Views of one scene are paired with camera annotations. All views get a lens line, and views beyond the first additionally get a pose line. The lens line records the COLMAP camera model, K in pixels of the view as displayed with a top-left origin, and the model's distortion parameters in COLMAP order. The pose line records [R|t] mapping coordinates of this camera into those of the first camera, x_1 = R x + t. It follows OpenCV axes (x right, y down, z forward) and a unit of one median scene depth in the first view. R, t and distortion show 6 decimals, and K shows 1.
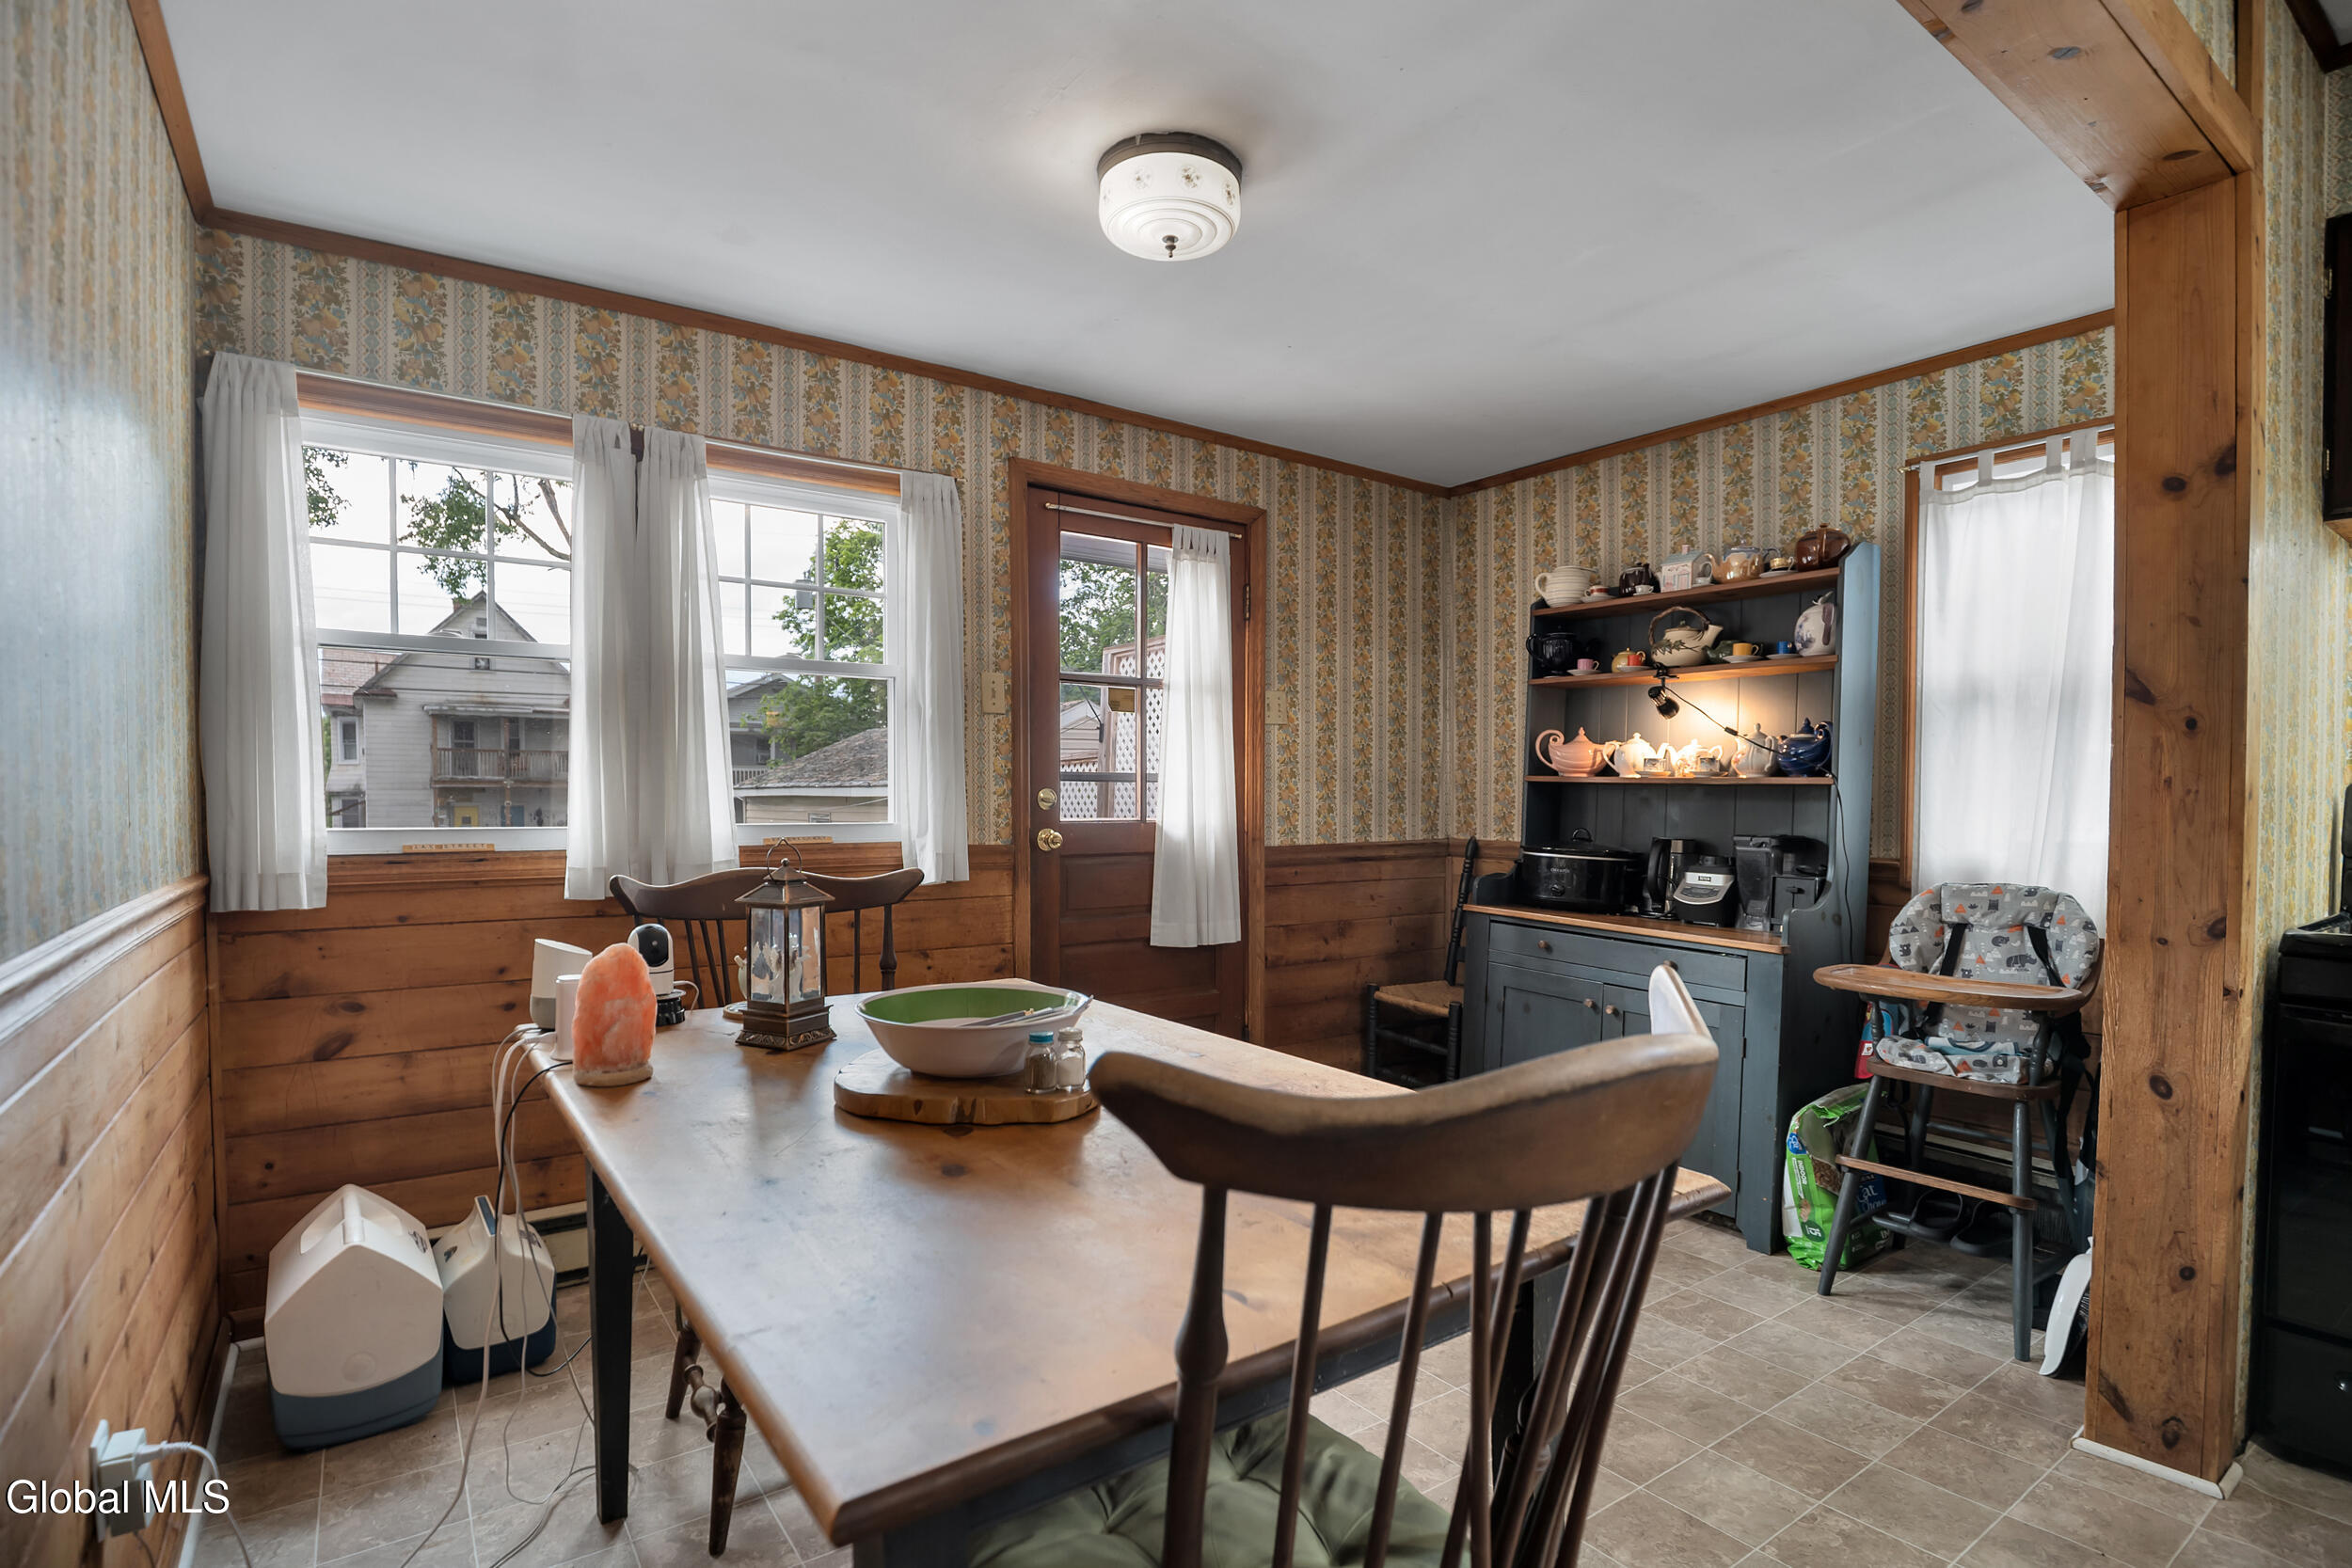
lens RADIAL K [[1112.7, 0, 1179.3], [0, 1112.7, 806.6], [0, 0, 1]] dist [-0.033302, 0.005427]
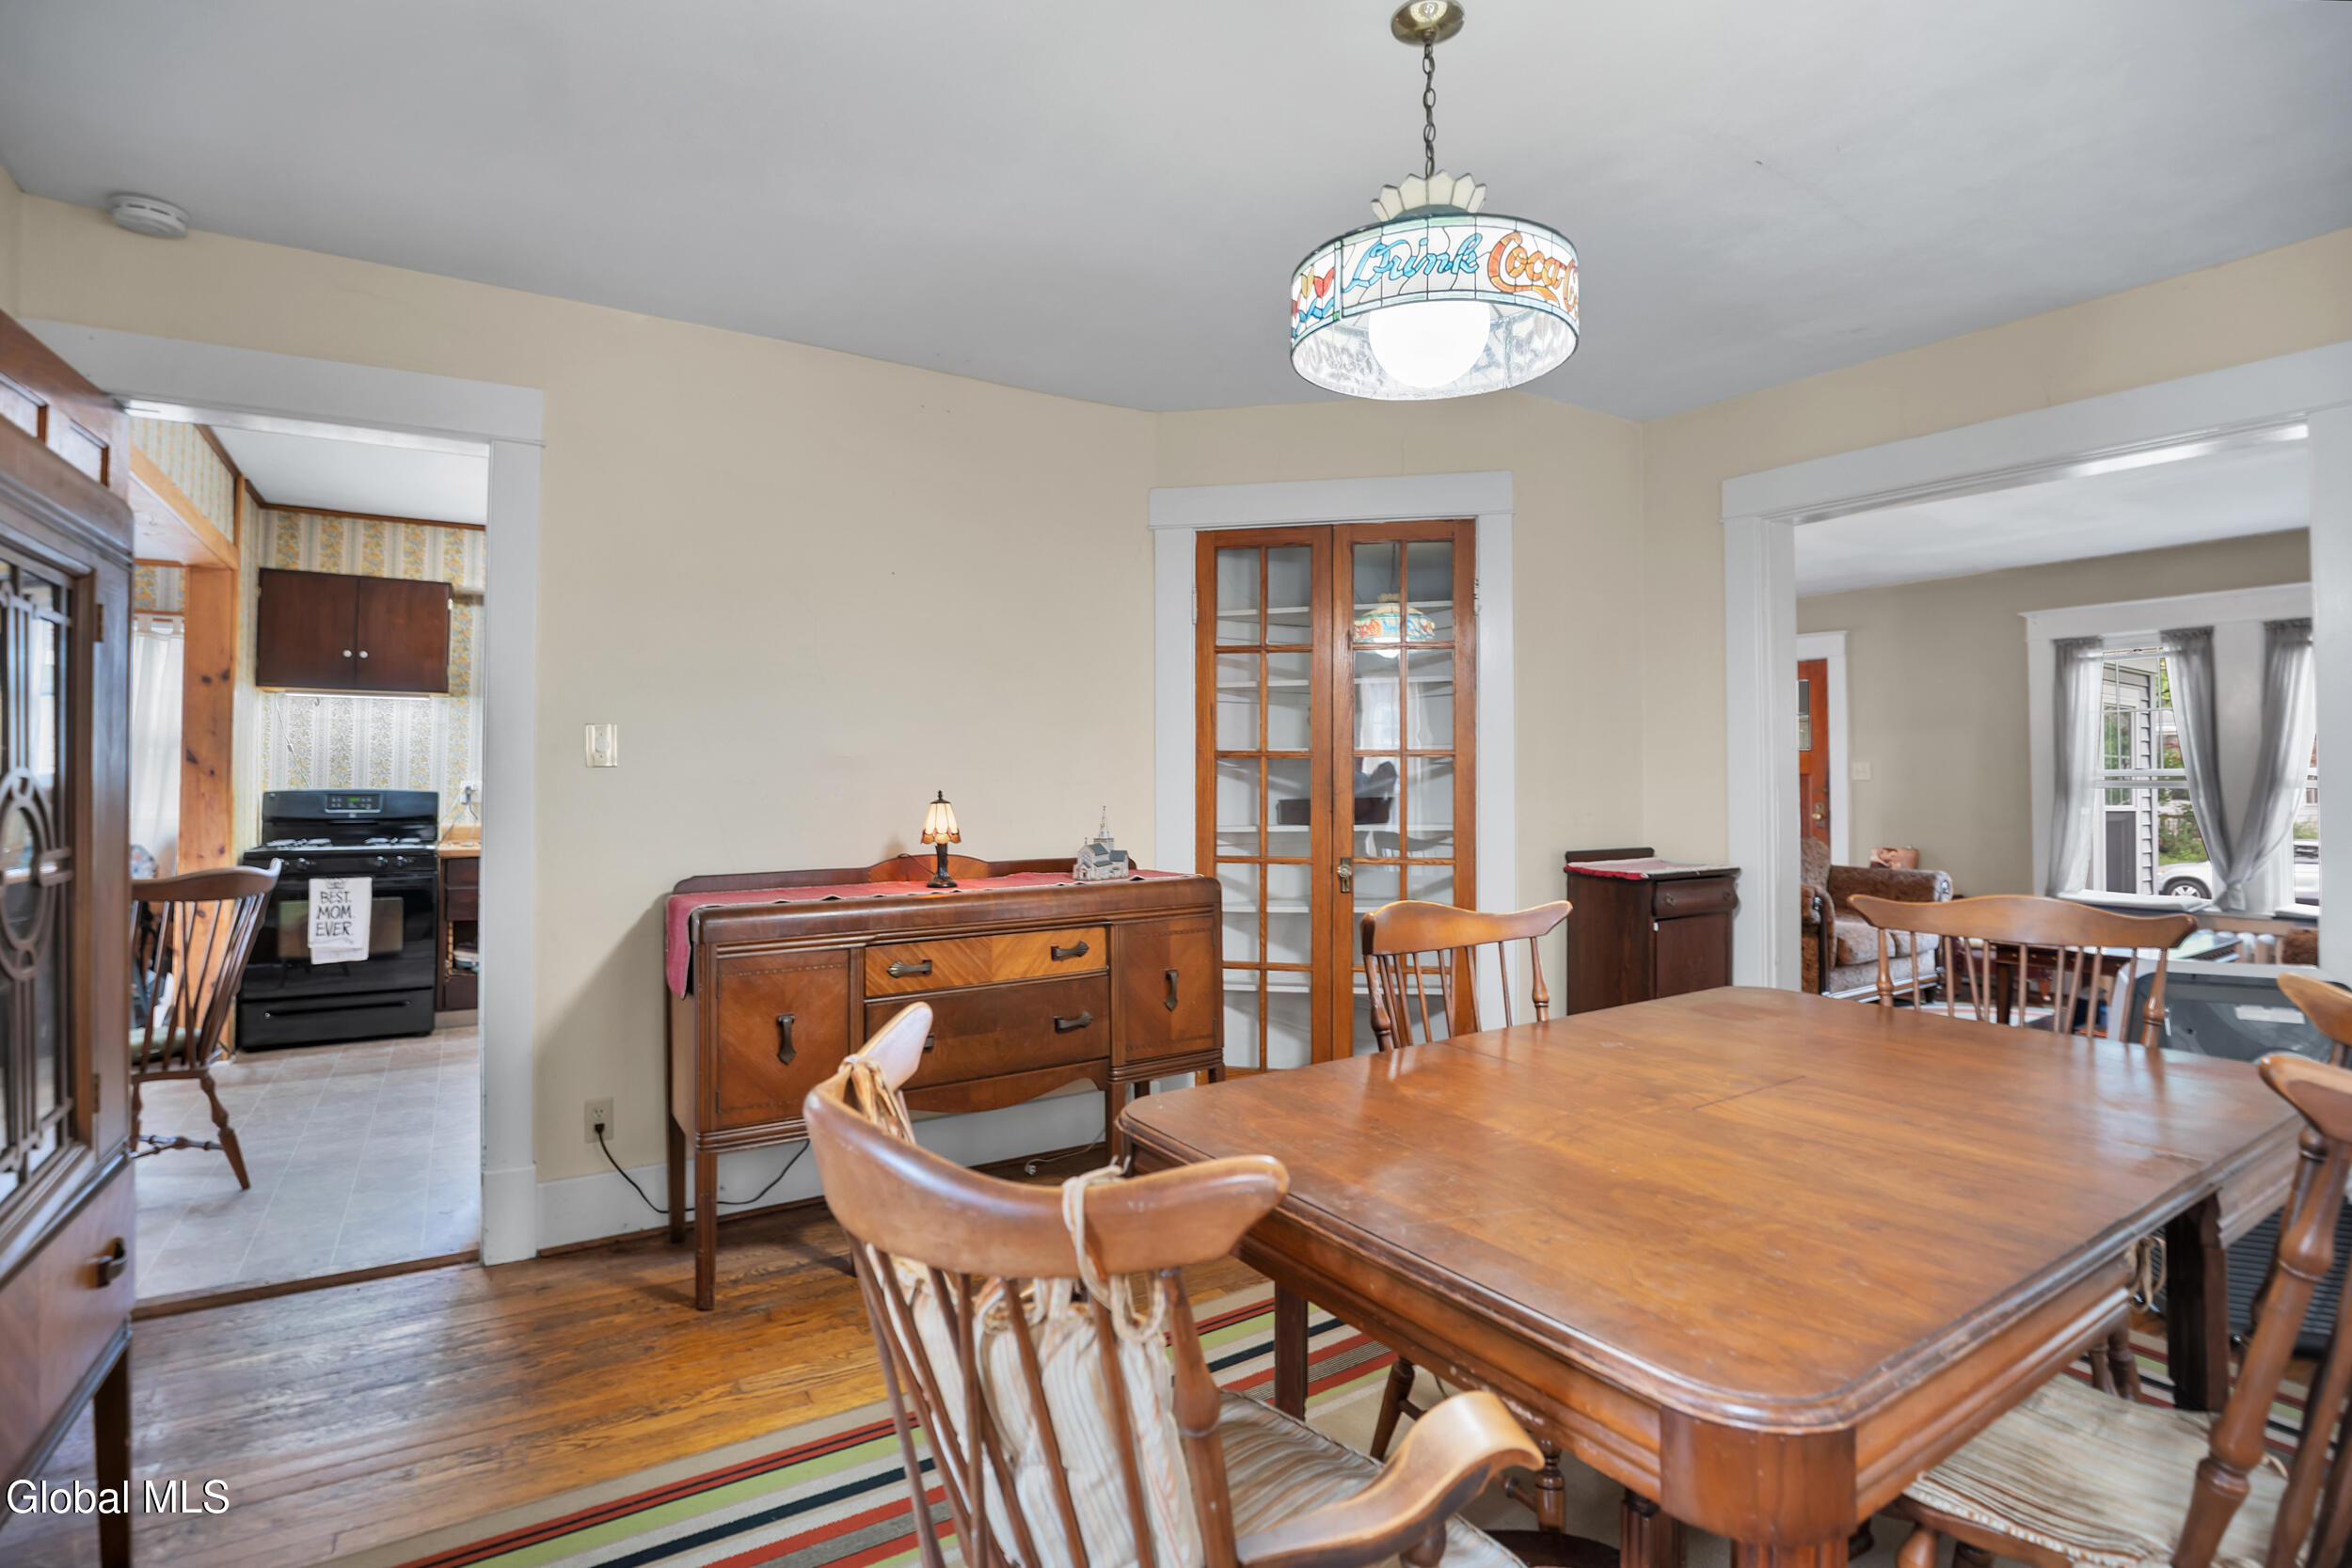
lens RADIAL K [[1112.7, 0, 1168.5], [0, 1112.7, 770.0], [0, 0, 1]] dist [-0.033302, 0.005427]
pose [[0.044628, 0.005658, 0.998988, -1.572991], [0.006284, 0.999963, -0.005944, -0.049418], [-0.998984, 0.006543, 0.044590, -1.411710]]
